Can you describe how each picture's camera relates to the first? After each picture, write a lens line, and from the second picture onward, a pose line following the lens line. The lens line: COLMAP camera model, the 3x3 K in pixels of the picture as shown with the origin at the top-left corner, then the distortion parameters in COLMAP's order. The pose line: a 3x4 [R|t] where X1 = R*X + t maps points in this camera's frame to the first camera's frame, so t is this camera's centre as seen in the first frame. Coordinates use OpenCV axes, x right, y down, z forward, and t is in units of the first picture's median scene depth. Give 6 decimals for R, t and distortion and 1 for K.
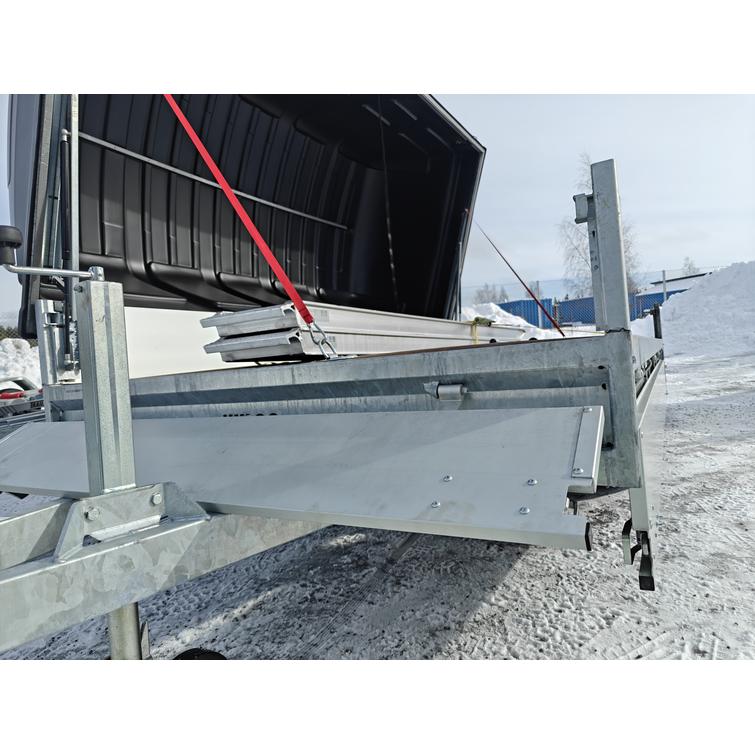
lens RADIAL K [[522.7, 0, 376.1], [0, 522.7, 381.5], [0, 0, 1]] dist [0.007881, -0.008256]
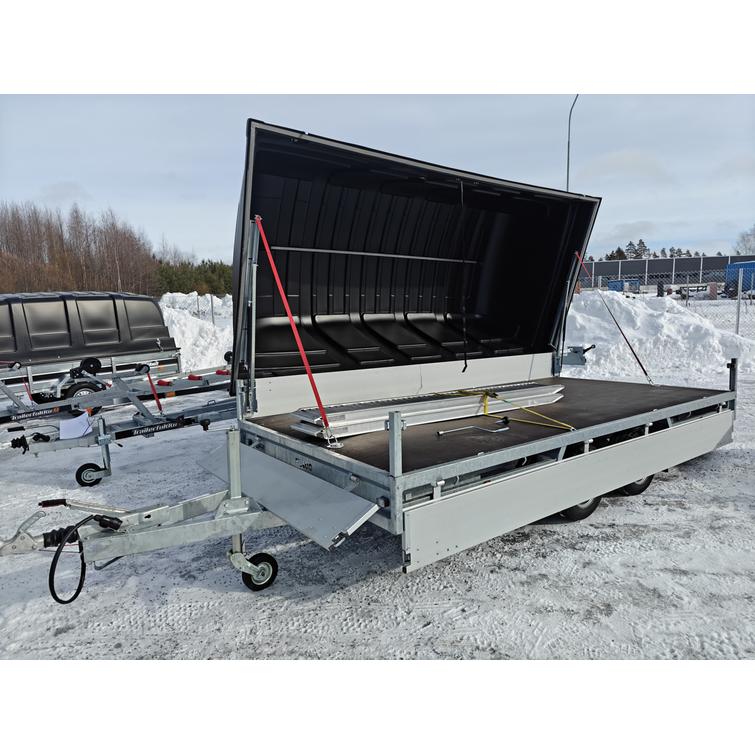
lens RADIAL K [[522.7, 0, 376.1], [0, 522.7, 381.5], [0, 0, 1]] dist [0.007881, -0.008256]
pose [[0.916751, 0.110682, -0.383818, 0.671027], [-0.068144, 0.990095, 0.122753, -0.443342], [0.393603, -0.086379, 0.915213, -0.699677]]
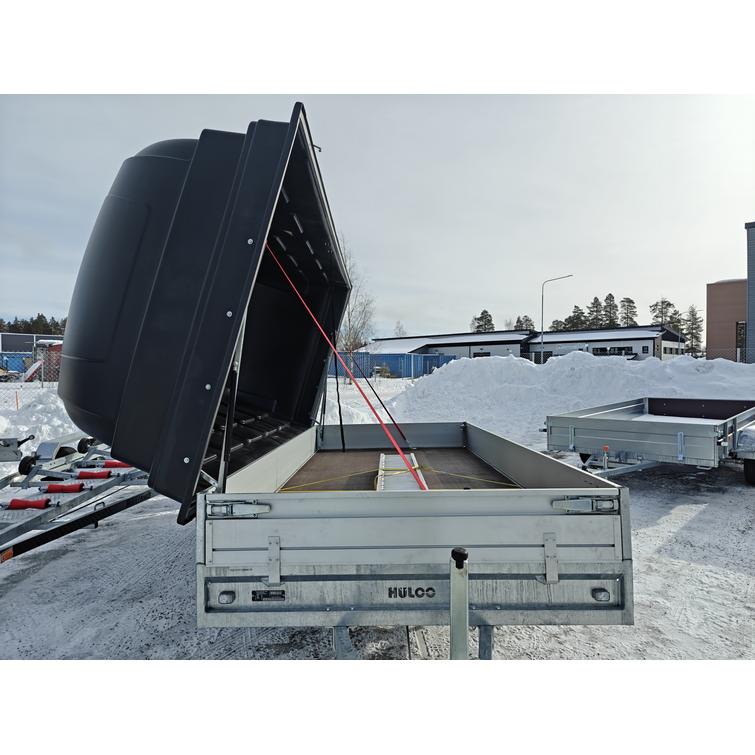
lens RADIAL K [[522.7, 0, 376.1], [0, 522.7, 381.5], [0, 0, 1]] dist [0.007881, -0.008256]
pose [[0.873460, 0.069173, 0.481957, -0.876552], [-0.035779, 0.996299, -0.078152, -0.336820], [-0.485580, 0.051018, 0.872702, -0.291364]]
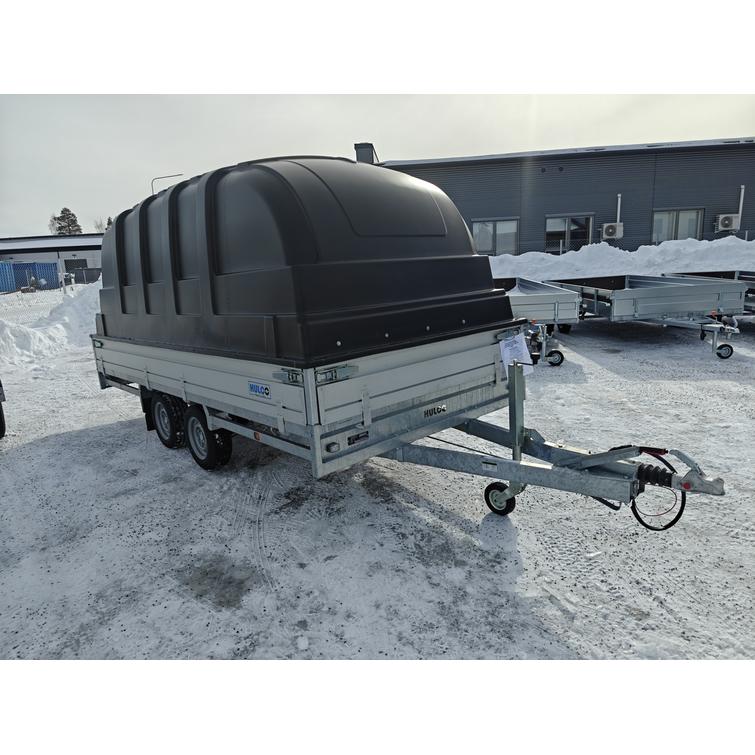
lens RADIAL K [[523.6, 0, 382.2], [0, 523.6, 378.0], [0, 0, 1]] dist [0.008267, 0.002356]
pose [[0.311371, -0.129503, 0.941423, -1.868238], [0.083655, 0.990560, 0.108595, -0.260084], [-0.946599, 0.044941, 0.319265, 0.357755]]
